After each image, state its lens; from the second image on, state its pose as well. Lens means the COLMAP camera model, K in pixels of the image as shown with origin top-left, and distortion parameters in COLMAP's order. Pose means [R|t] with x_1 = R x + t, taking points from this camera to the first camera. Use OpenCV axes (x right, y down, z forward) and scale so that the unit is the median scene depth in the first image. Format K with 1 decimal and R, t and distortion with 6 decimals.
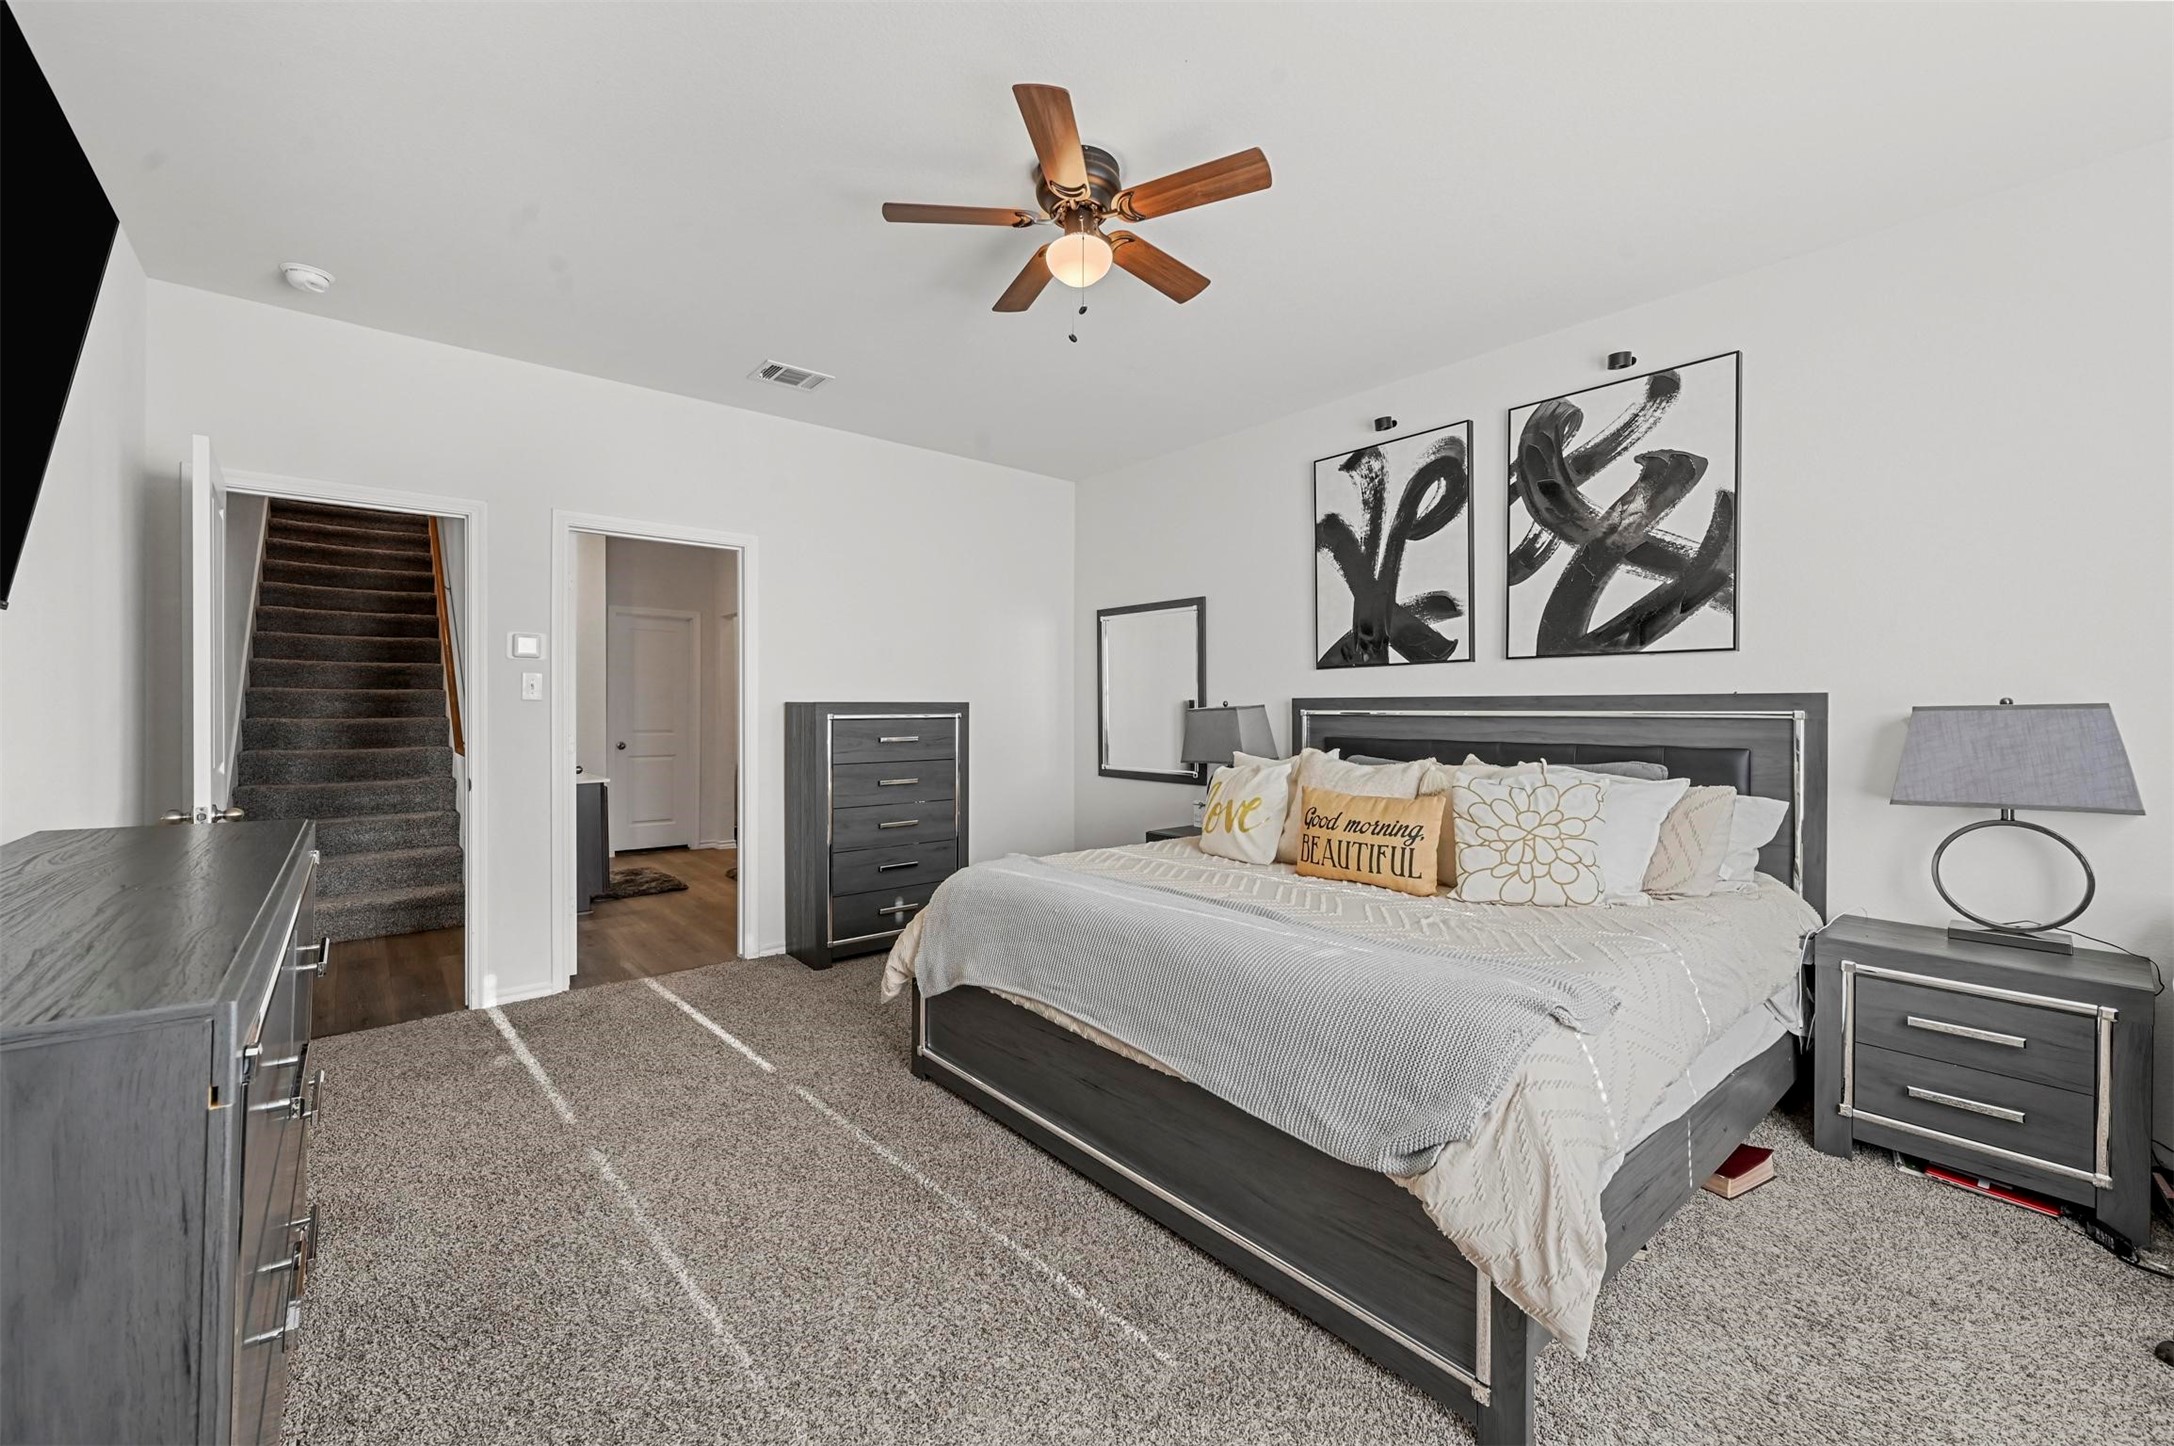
lens RADIAL K [[867.7, 0, 1079.0], [0, 867.7, 714.6], [0, 0, 1]] dist [0.000739, -0.000082]
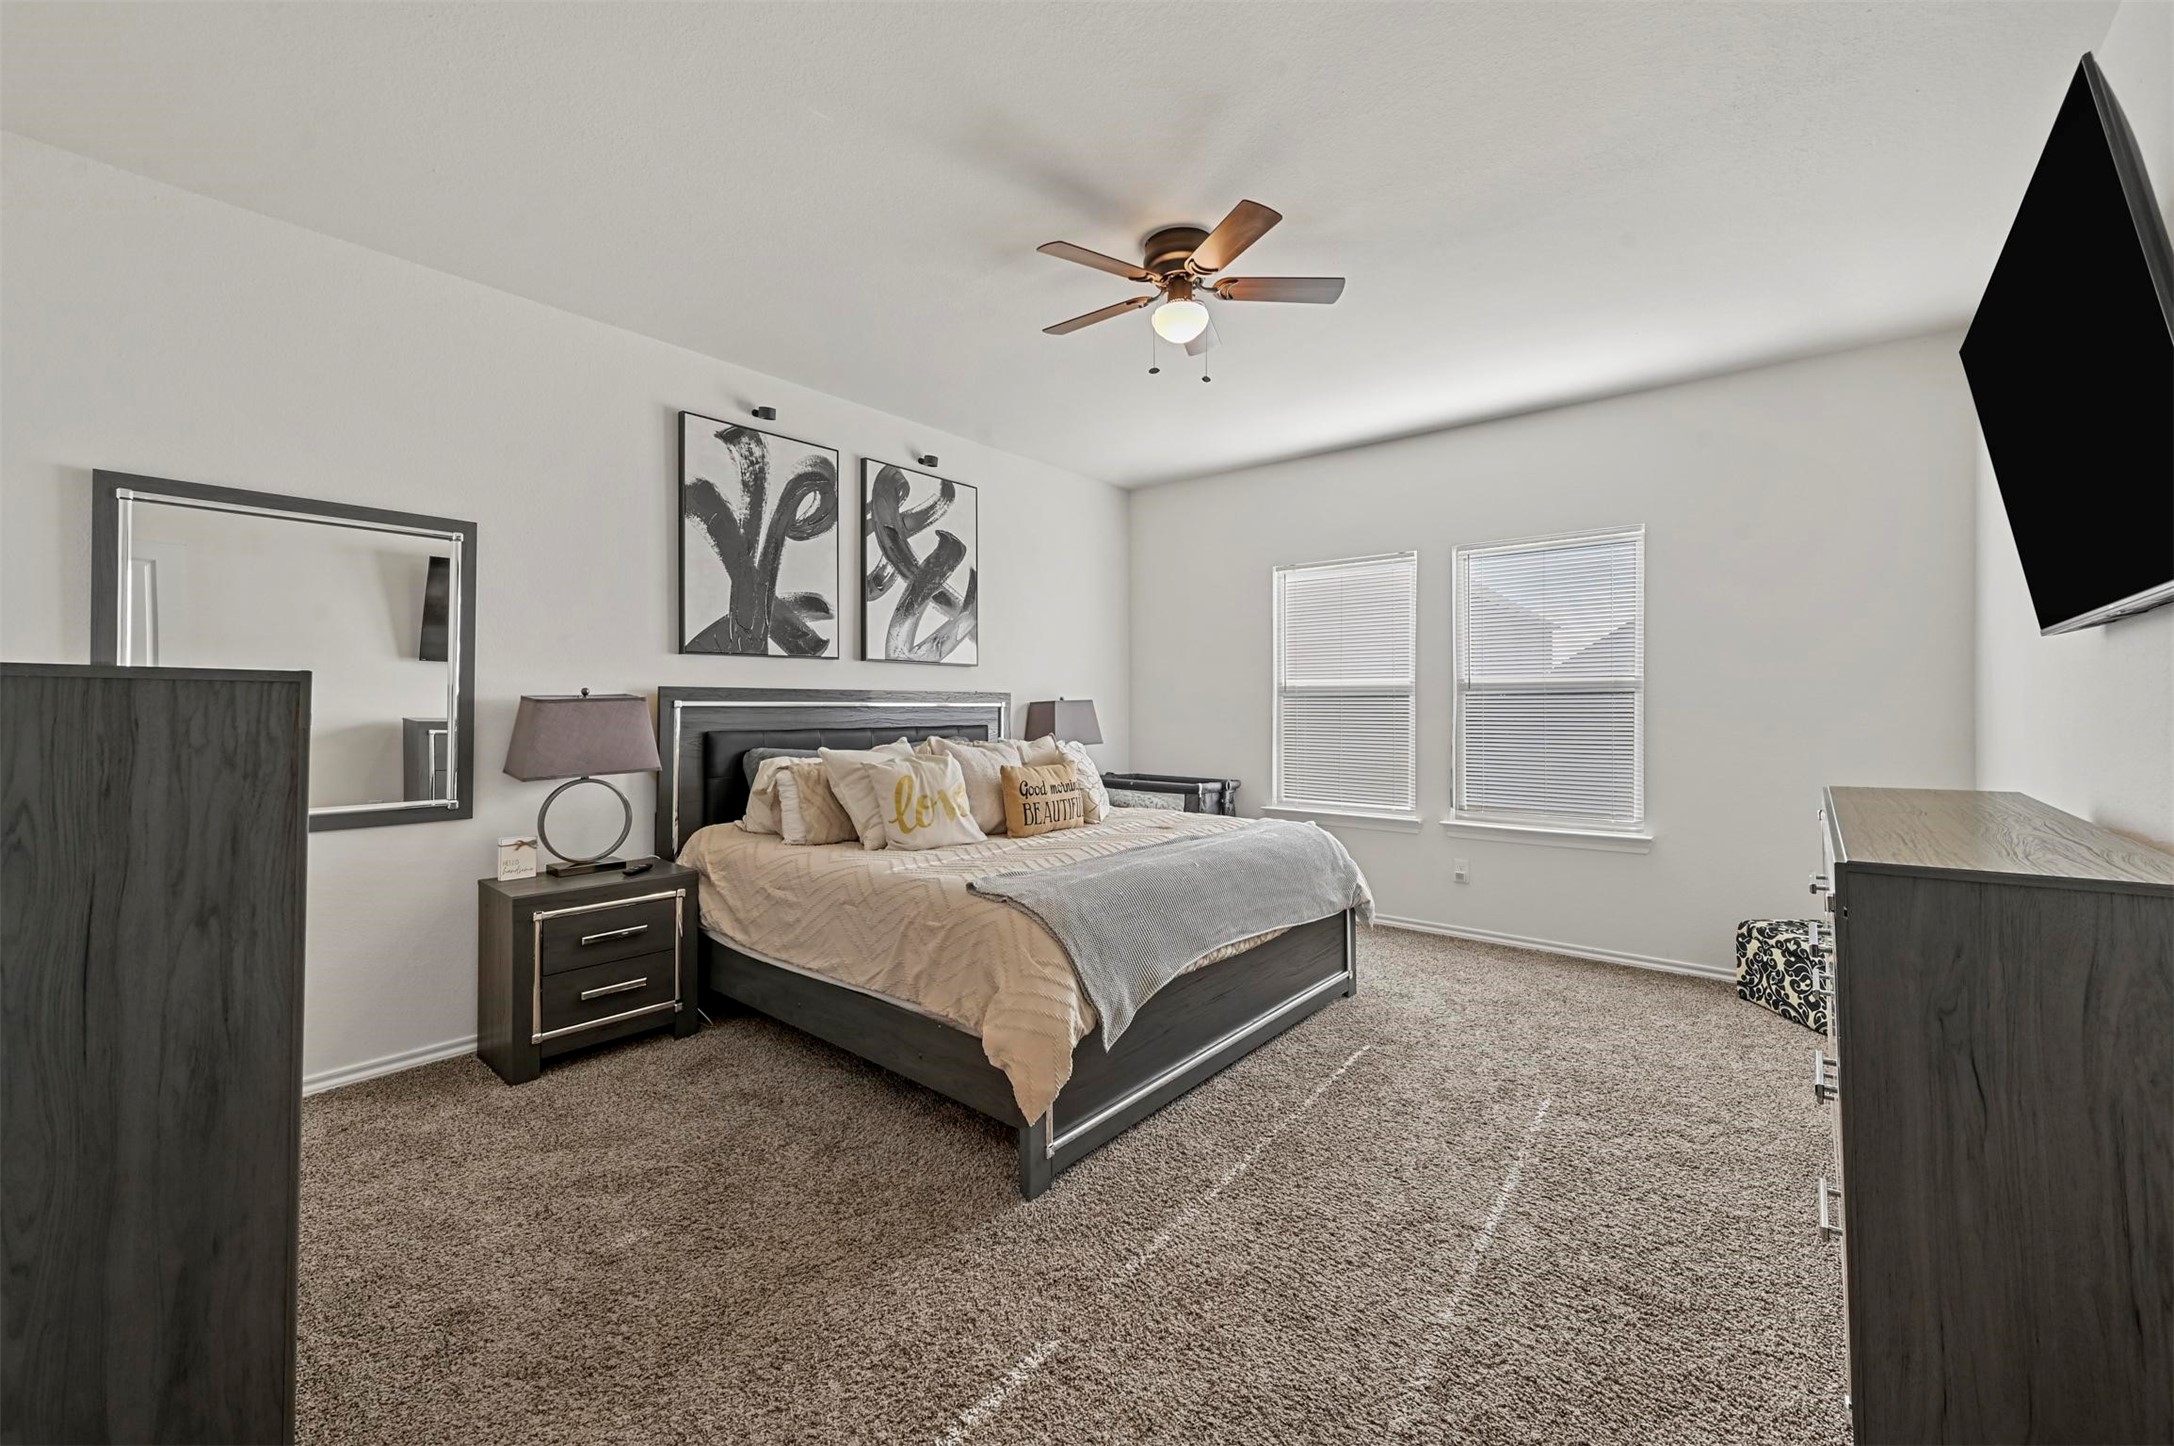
lens RADIAL K [[860.3, 0, 1082.7], [0, 860.3, 714.3], [0, 0, 1]] dist [-0.000571, -0.000014]
pose [[-0.175894, -0.015942, 0.984280, -0.710591], [-0.000864, 0.999871, 0.016040, -0.006461], [-0.984409, 0.001971, -0.175885, 0.843768]]
